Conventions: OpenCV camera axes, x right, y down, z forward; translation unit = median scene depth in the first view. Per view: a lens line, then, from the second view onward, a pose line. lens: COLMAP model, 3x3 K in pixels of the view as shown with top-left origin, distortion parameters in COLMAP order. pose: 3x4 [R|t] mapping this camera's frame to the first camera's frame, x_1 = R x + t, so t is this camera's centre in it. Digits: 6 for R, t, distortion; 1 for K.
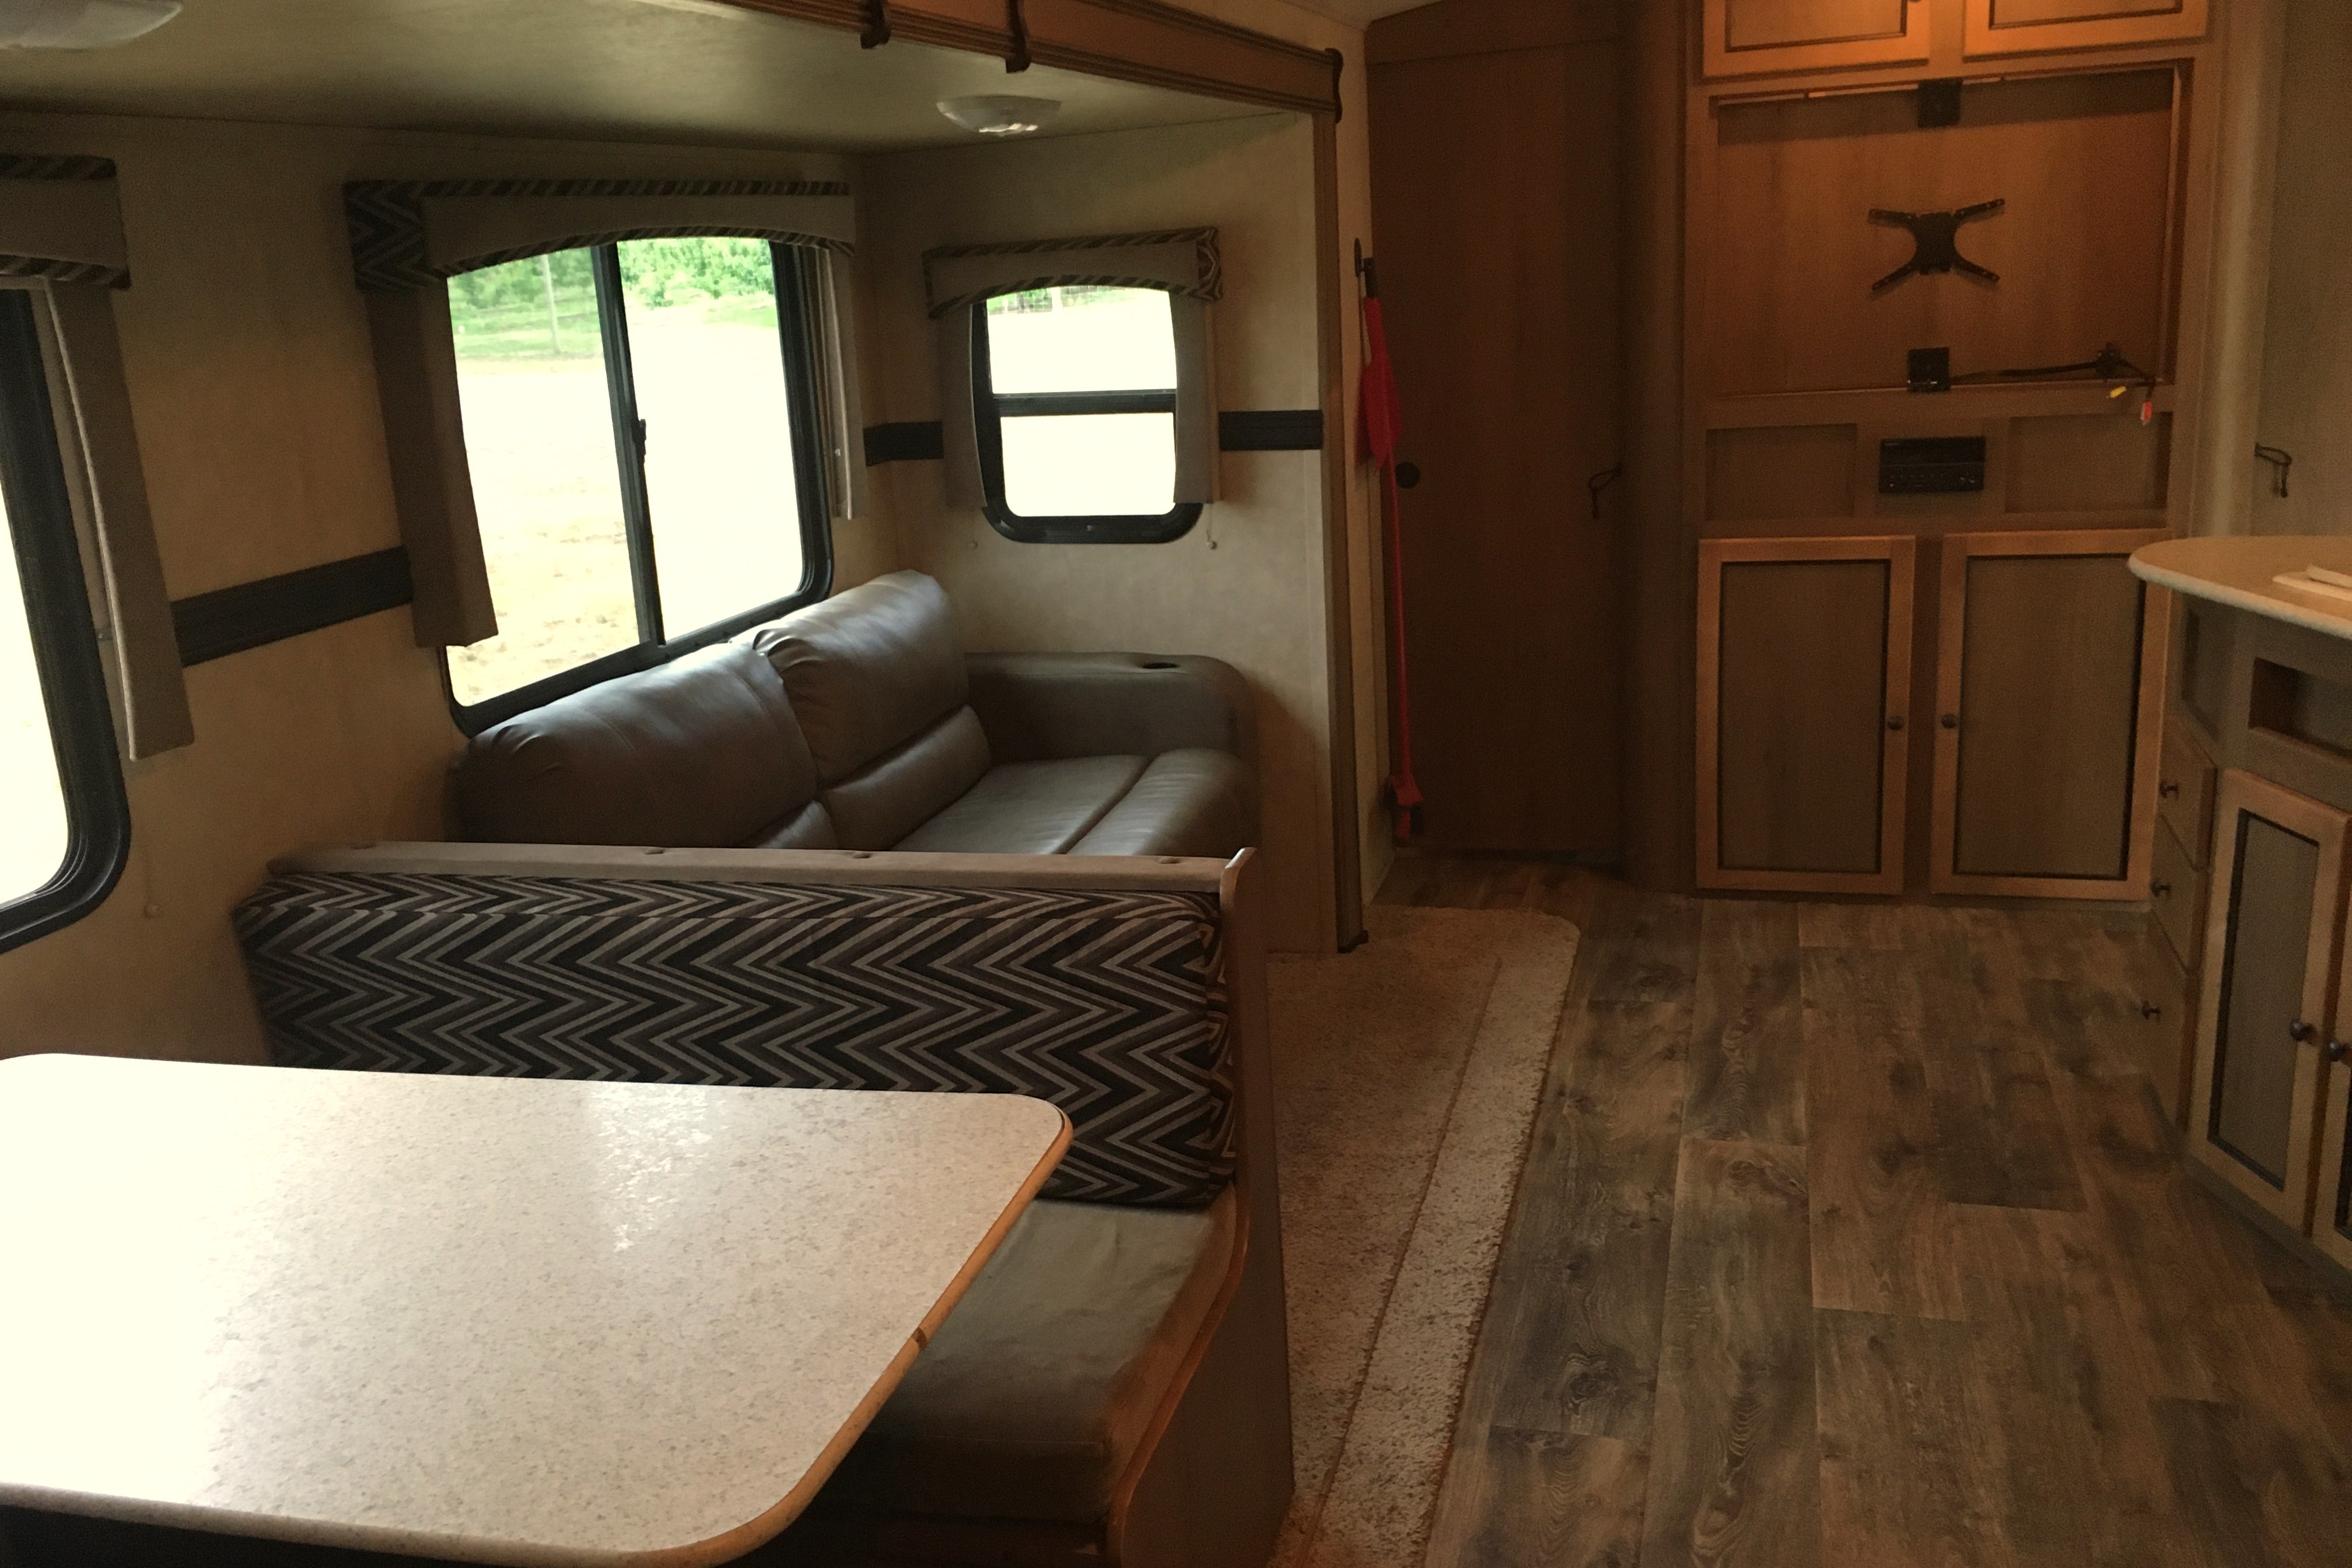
lens RADIAL K [[1950.2, 0, 1176.0], [0, 1950.2, 784.0], [0, 0, 1]] dist [0.041631, -0.002609]
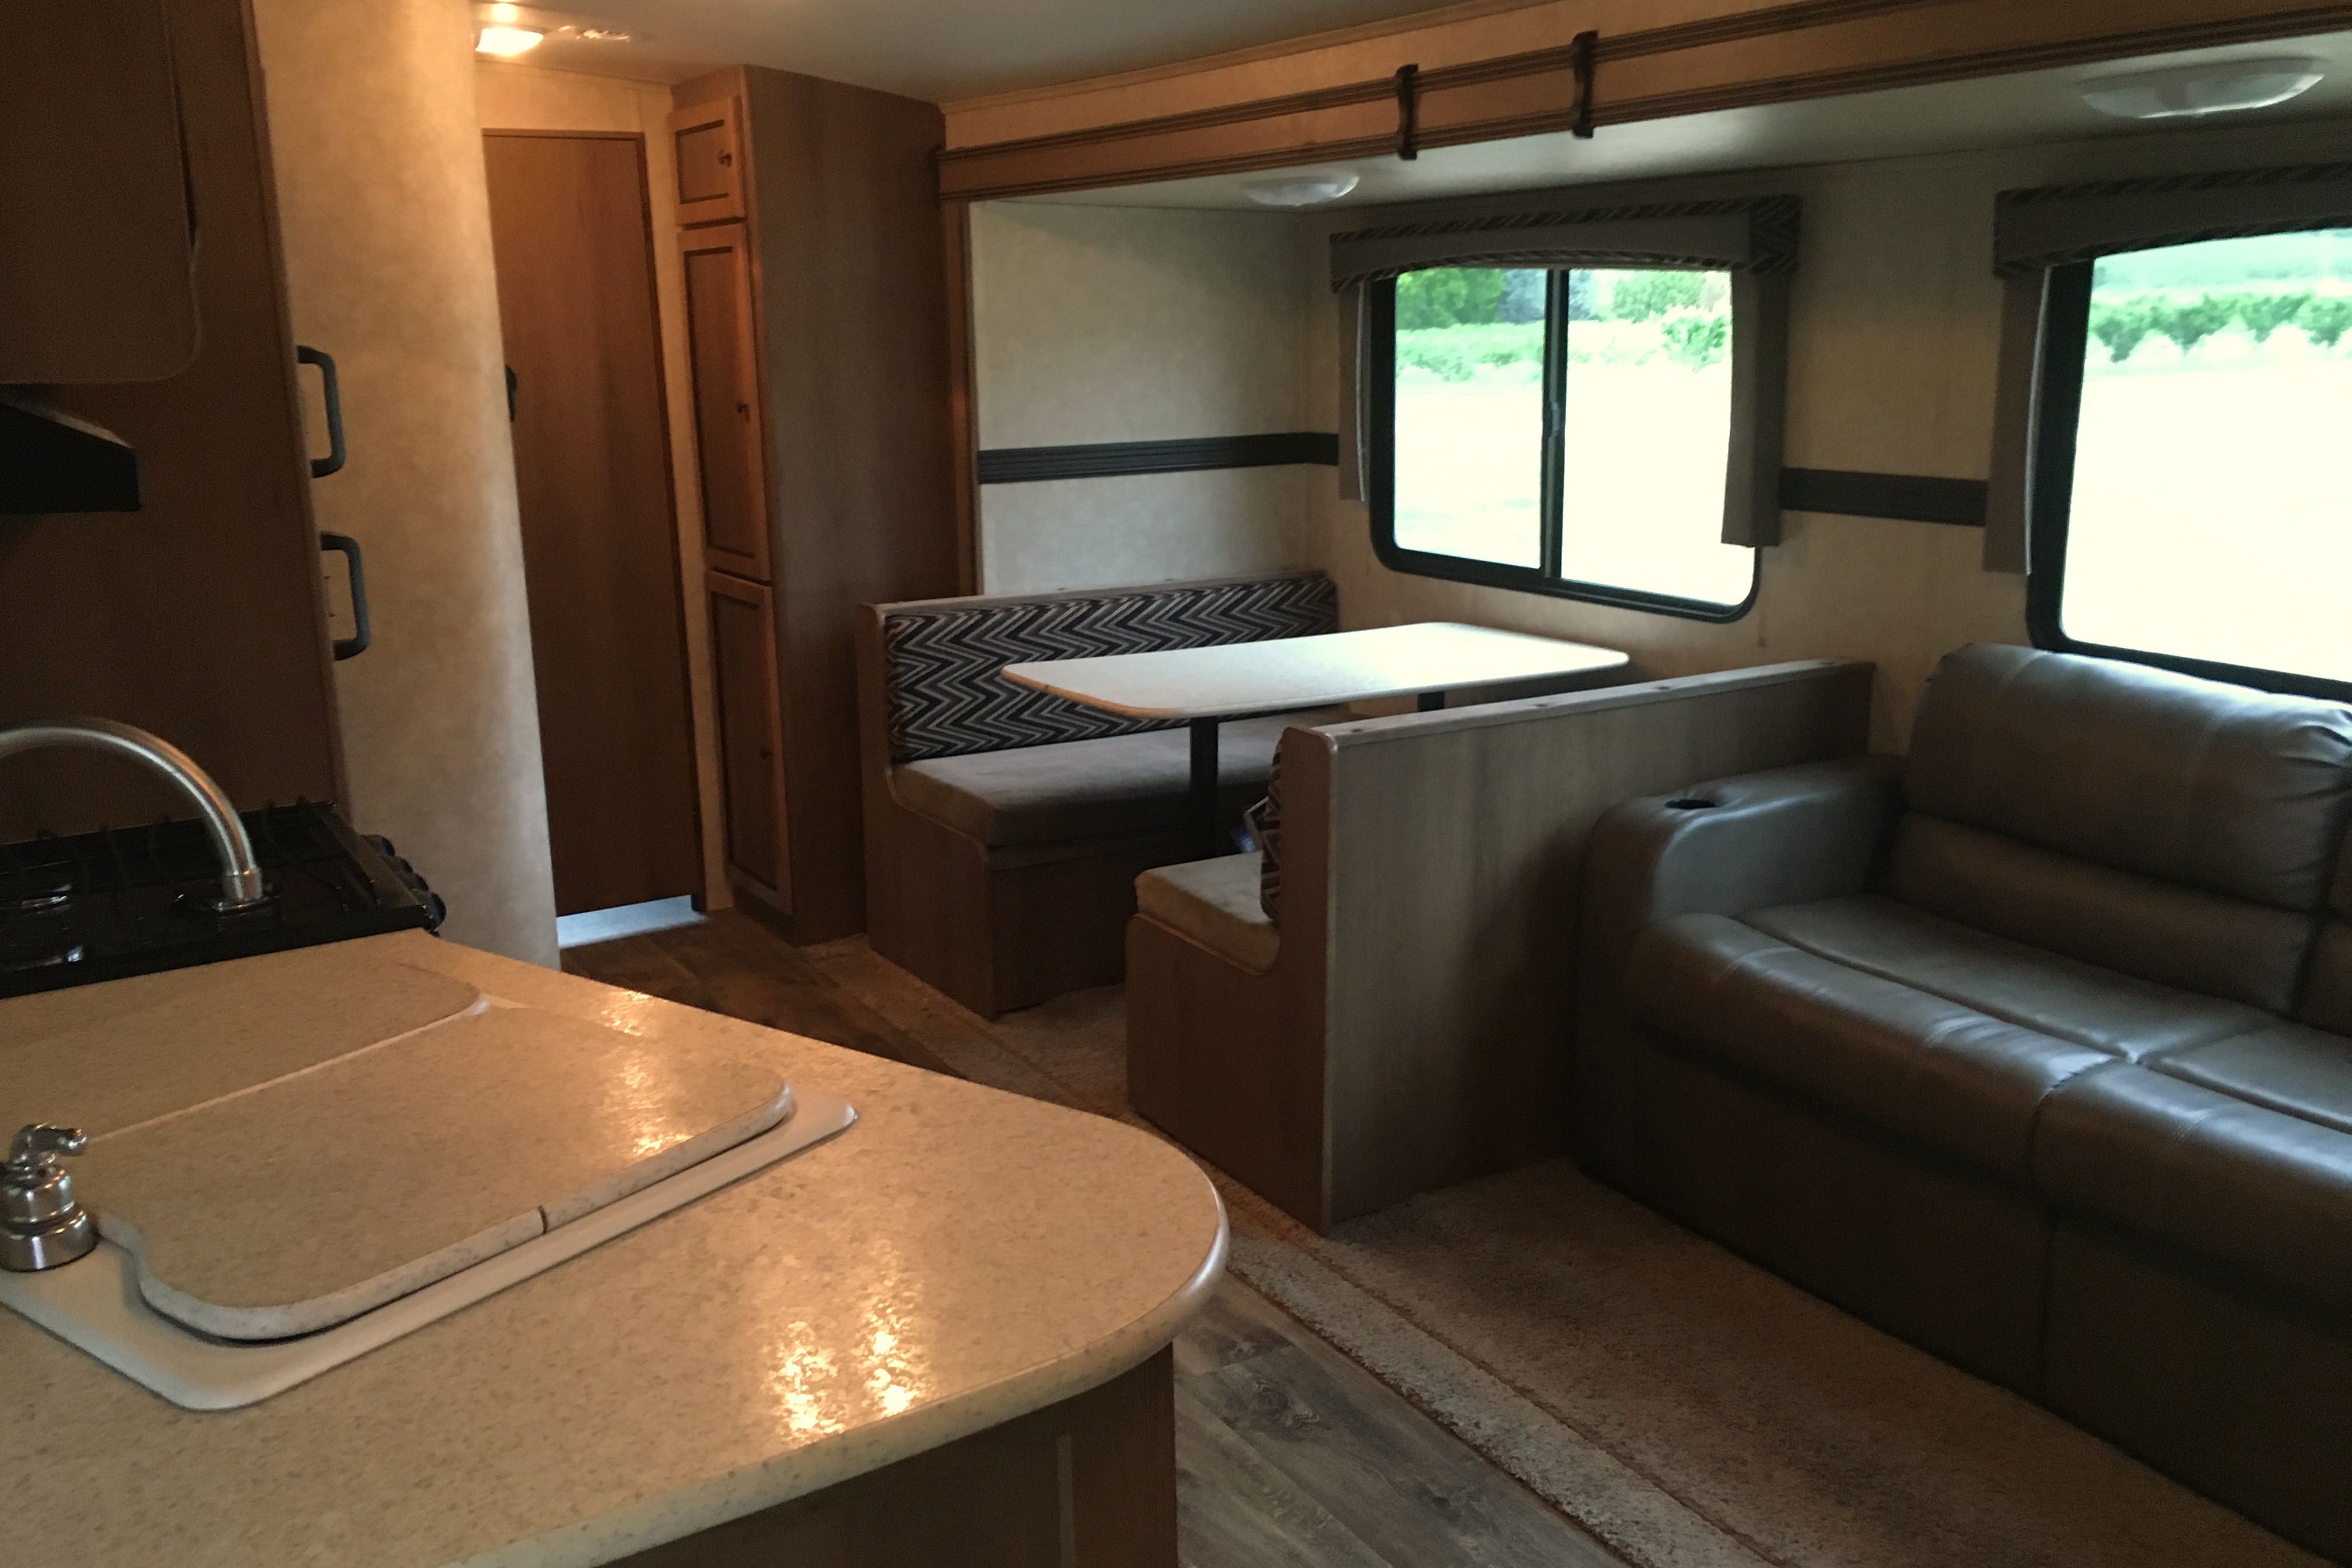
lens RADIAL K [[1950.2, 0, 1176.0], [0, 1950.2, 784.0], [0, 0, 1]] dist [0.041631, -0.002609]
pose [[-0.674842, 0.235830, -0.699266, 0.929186], [-0.122792, 0.898469, 0.421515, -0.436255], [0.727675, 0.370320, -0.577367, 1.496172]]
